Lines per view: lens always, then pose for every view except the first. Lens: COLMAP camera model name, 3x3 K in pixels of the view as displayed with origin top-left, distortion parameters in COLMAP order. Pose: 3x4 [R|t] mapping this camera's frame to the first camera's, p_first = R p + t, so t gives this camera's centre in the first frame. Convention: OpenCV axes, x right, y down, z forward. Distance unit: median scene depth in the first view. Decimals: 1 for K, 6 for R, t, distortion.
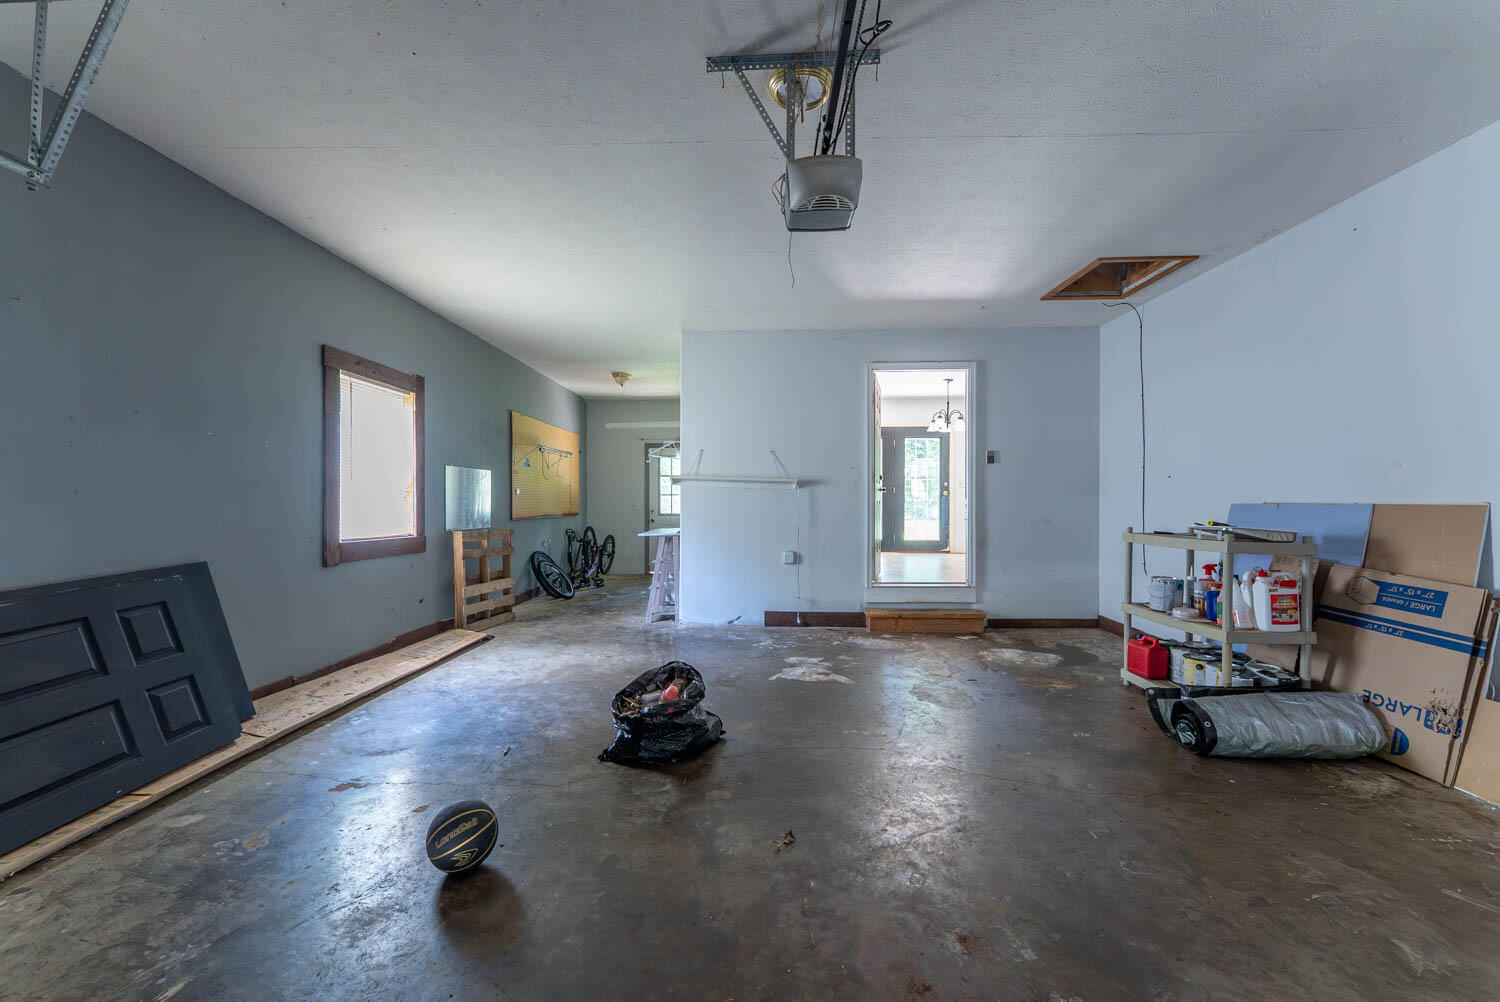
lens RADIAL K [[601.1, 0, 747.5], [0, 601.1, 505.5], [0, 0, 1]] dist [-0.001852, -0.000122]
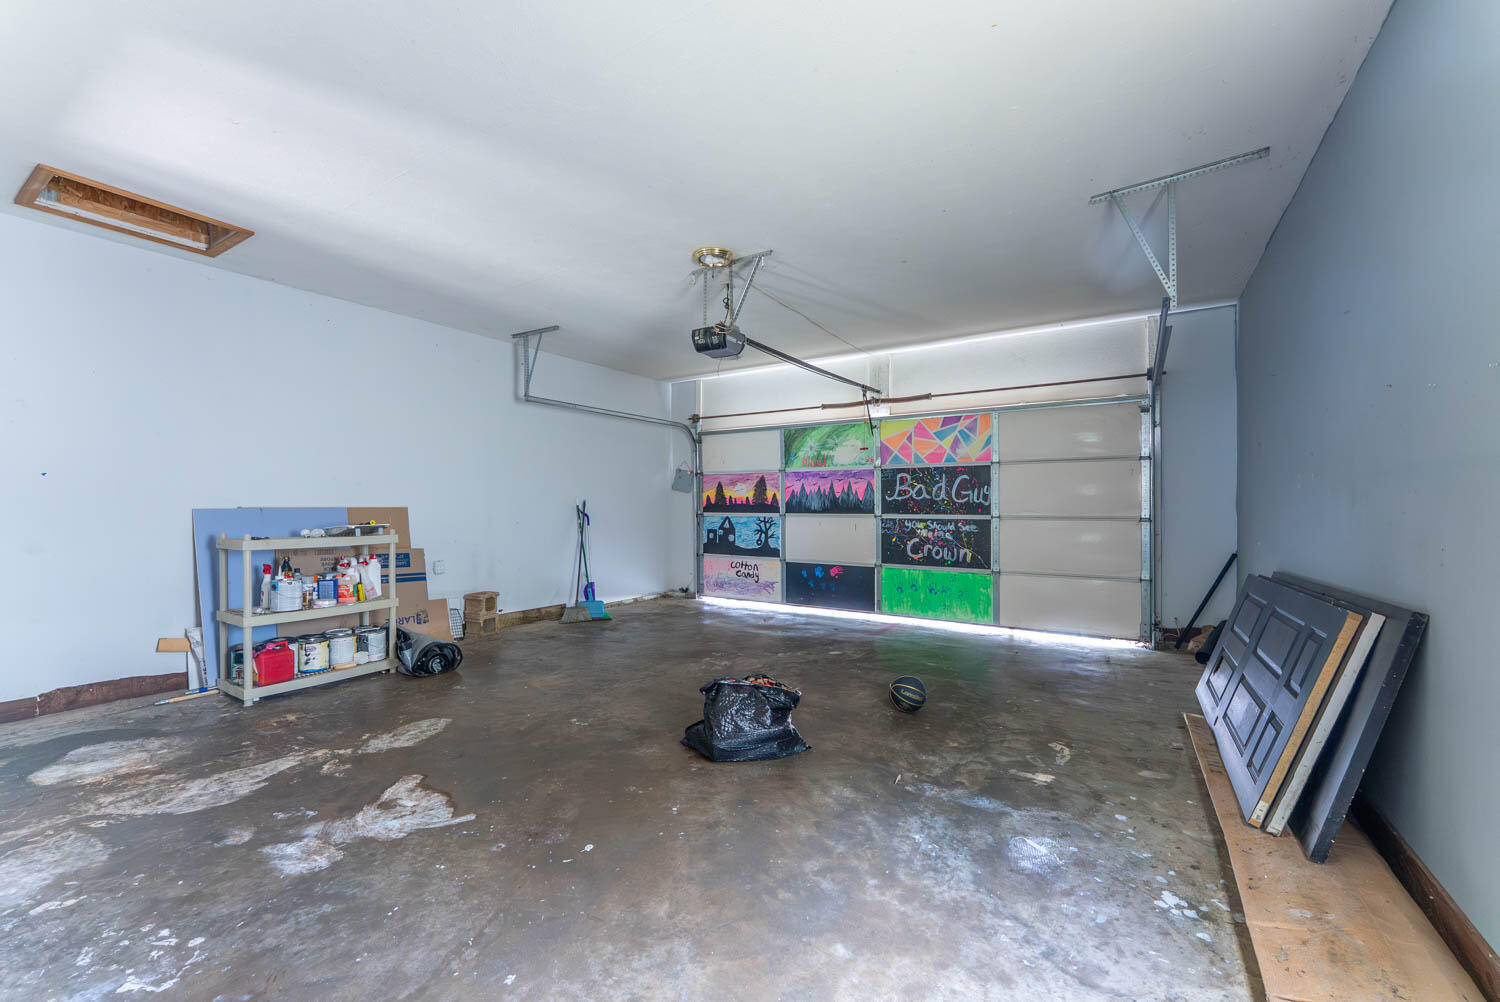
lens RADIAL K [[601.1, 0, 746.6], [0, 601.1, 503.2], [0, 0, 1]] dist [-0.001852, -0.000122]
pose [[-0.857088, 0.001638, 0.515167, -0.430541], [0.005726, 0.999963, 0.006347, -0.011596], [-0.515137, 0.008390, -0.857067, 1.209356]]
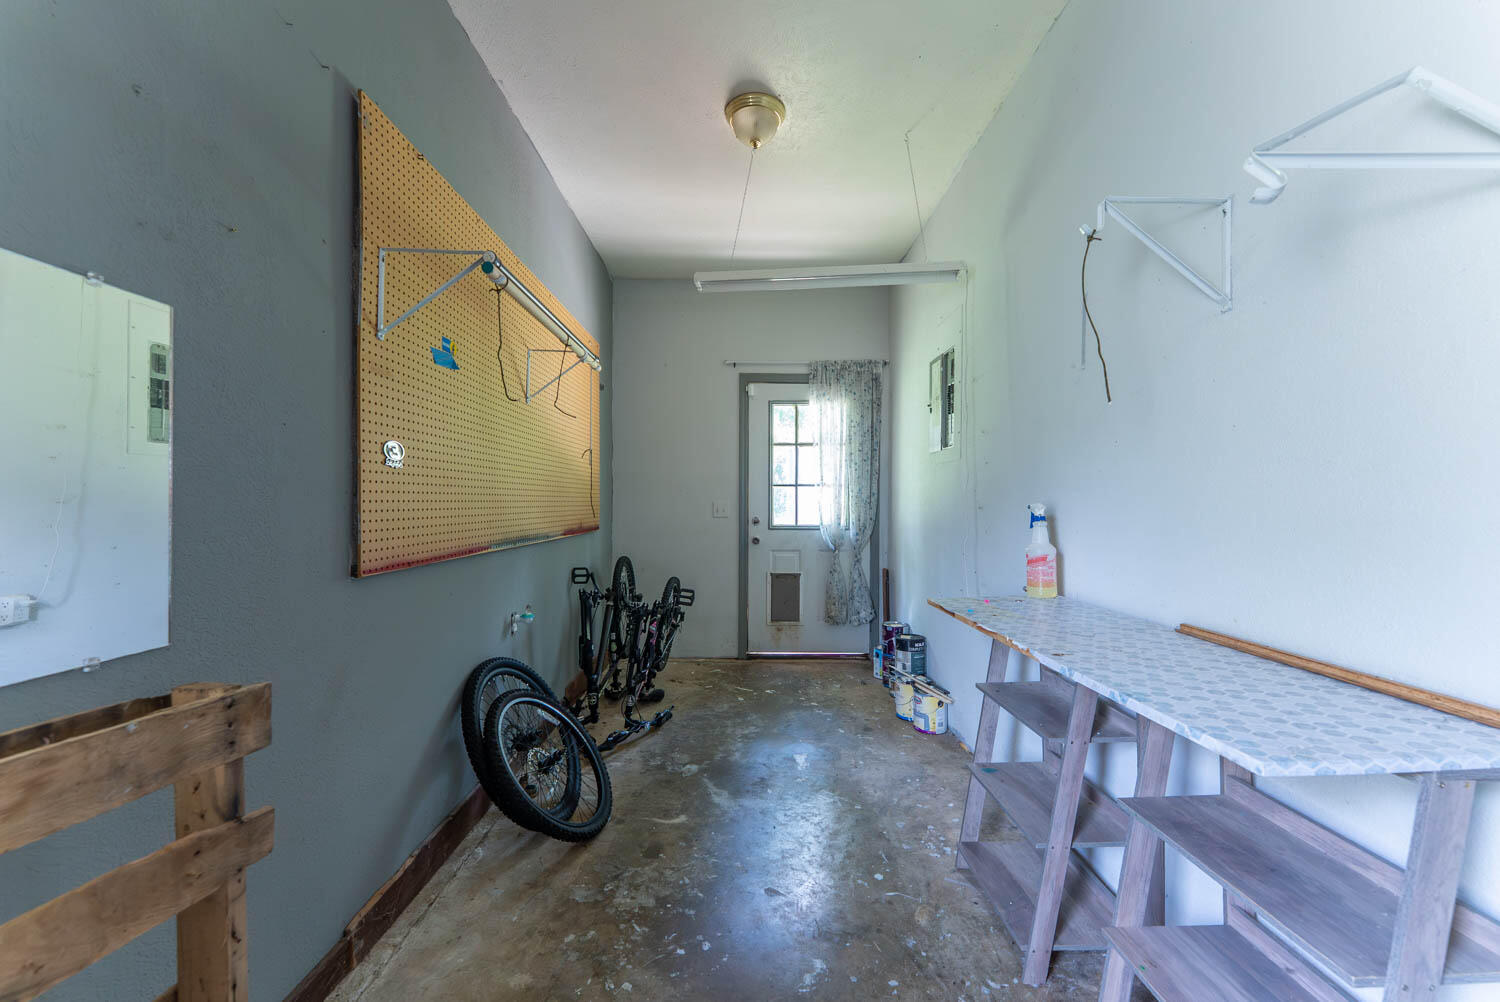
lens RADIAL K [[601.1, 0, 751.9], [0, 601.1, 501.5], [0, 0, 1]] dist [-0.001852, -0.000122]
pose [[0.999659, -0.002336, 0.026013, -0.206401], [0.002577, 0.999954, -0.009258, -0.001032], [-0.025990, 0.009322, 0.999619, 0.640119]]
